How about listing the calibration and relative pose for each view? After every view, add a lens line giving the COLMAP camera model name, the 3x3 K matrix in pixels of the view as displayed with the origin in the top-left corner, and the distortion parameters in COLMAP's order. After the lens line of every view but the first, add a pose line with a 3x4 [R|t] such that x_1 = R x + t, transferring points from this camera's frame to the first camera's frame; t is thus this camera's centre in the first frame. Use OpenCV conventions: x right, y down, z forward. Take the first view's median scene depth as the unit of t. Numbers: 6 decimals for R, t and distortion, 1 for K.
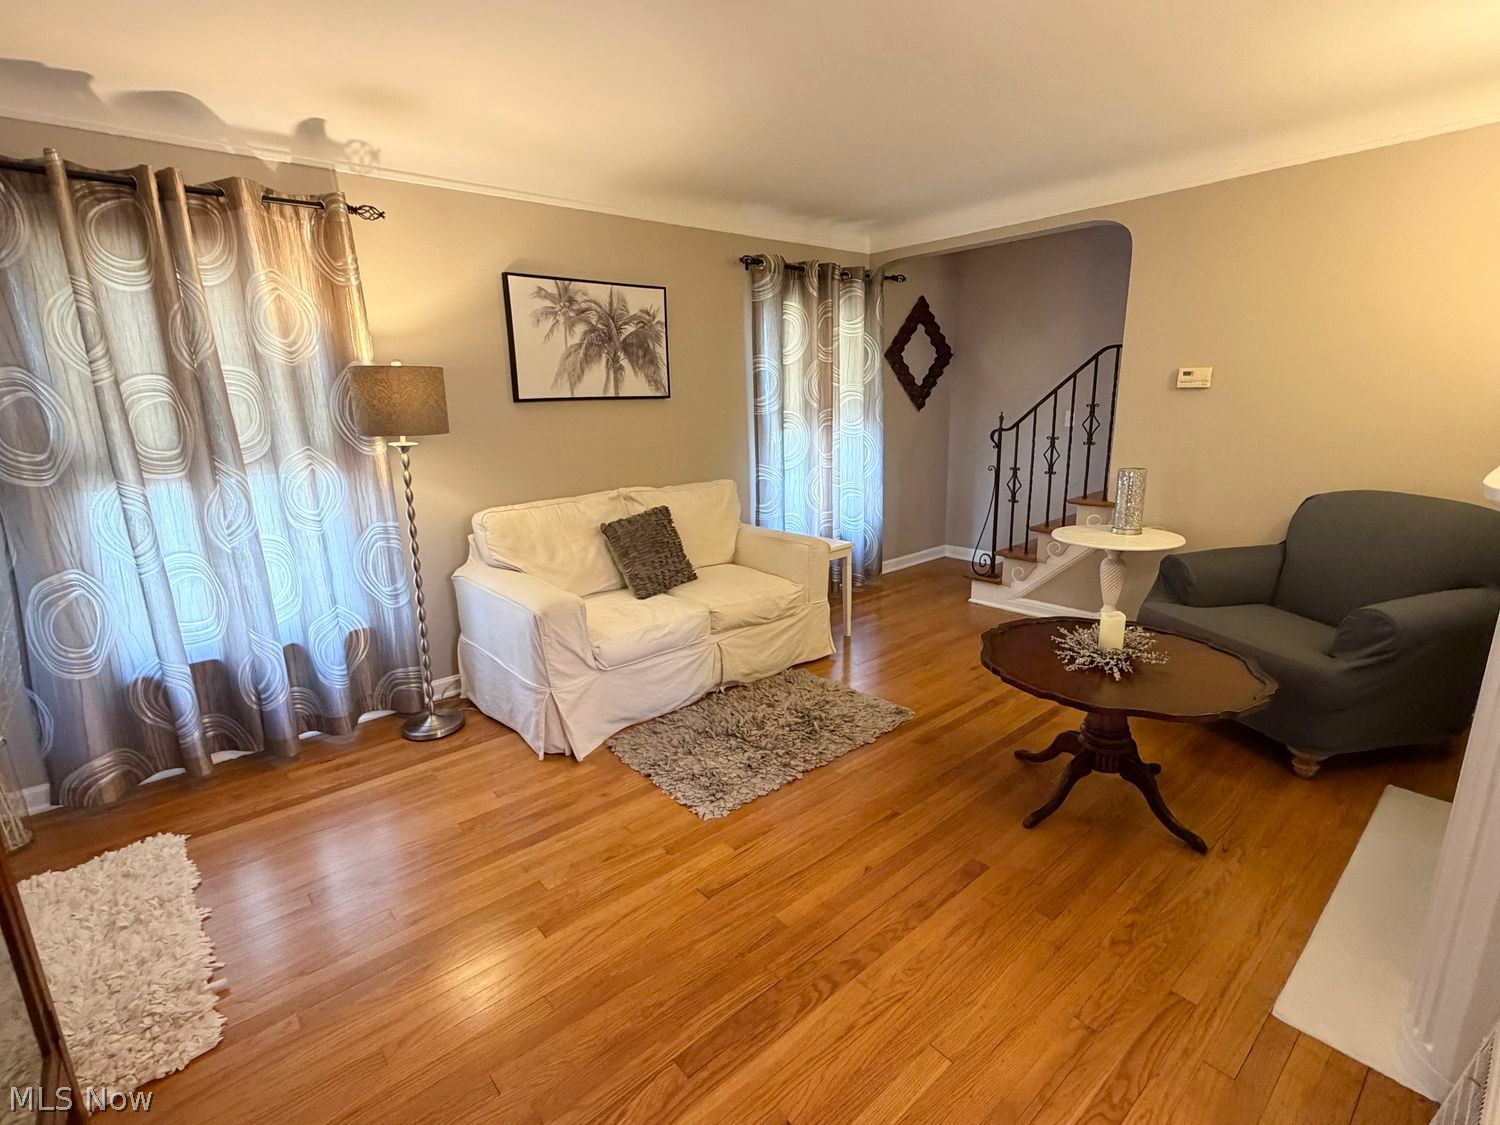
lens RADIAL K [[709.6, 0, 754.6], [0, 709.6, 559.7], [0, 0, 1]] dist [0.006317, 0.000943]
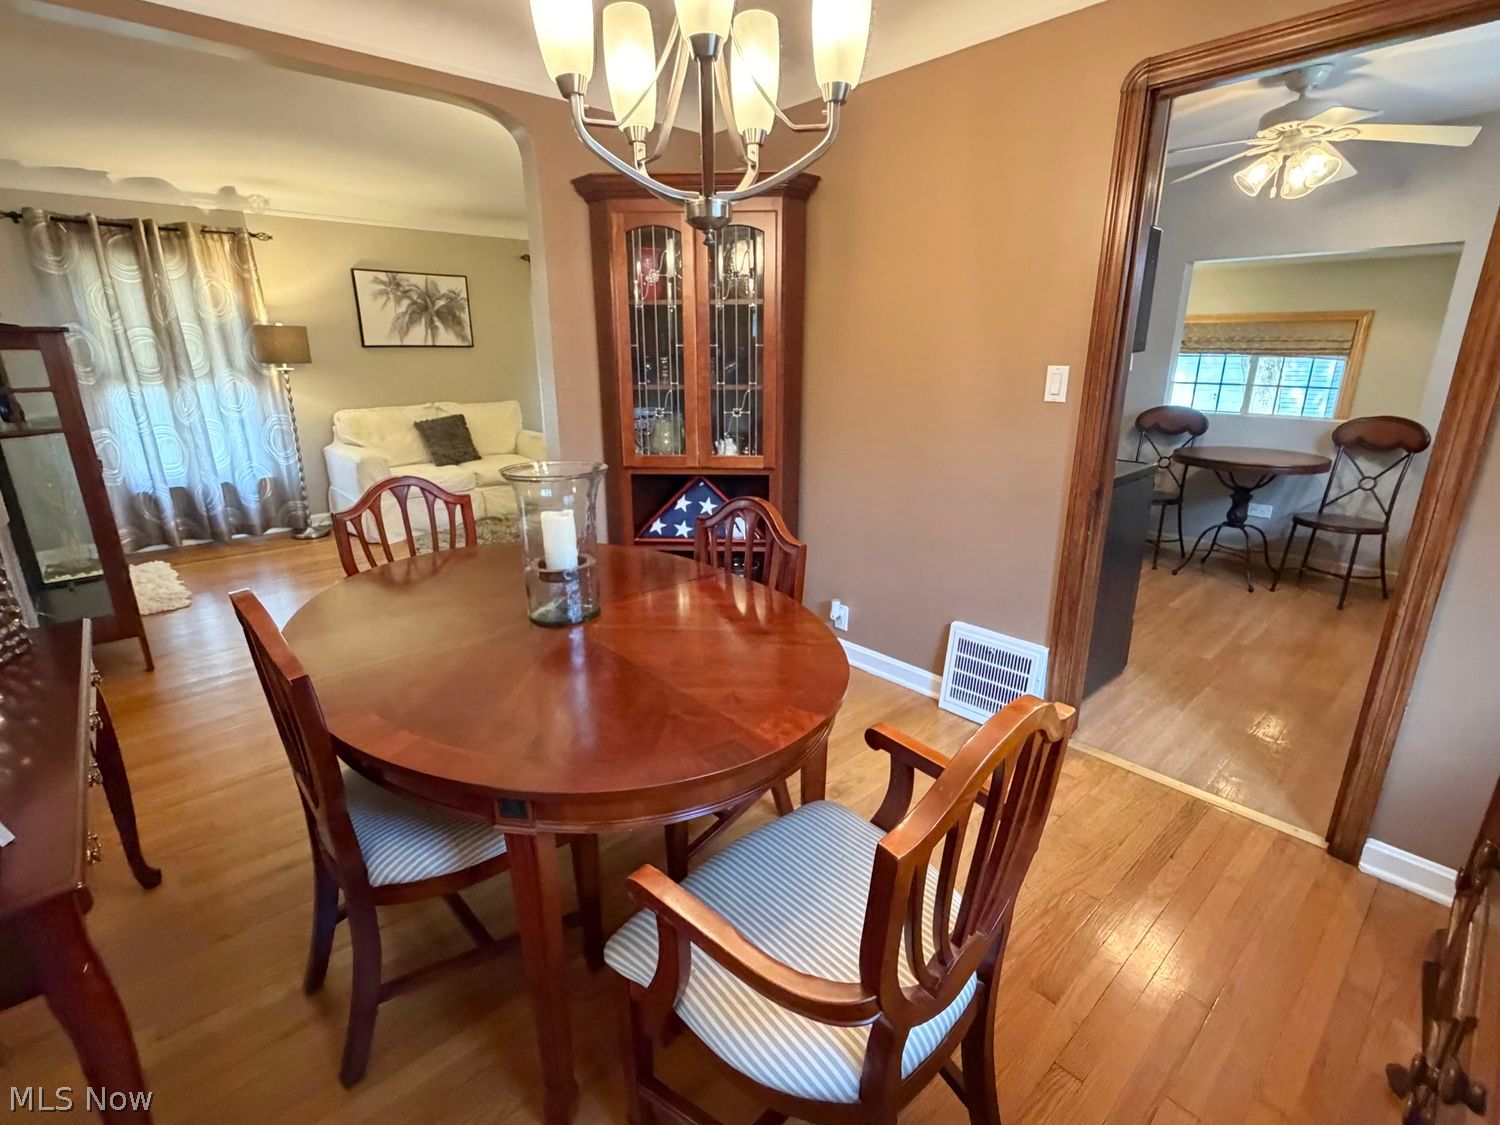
lens RADIAL K [[709.6, 0, 751.3], [0, 709.6, 556.6], [0, 0, 1]] dist [0.006317, 0.000943]
pose [[0.999656, 0.014946, 0.021558, 0.652831], [-0.016145, 0.998268, 0.056575, 0.190116], [-0.020675, -0.056903, 0.998166, -0.849918]]
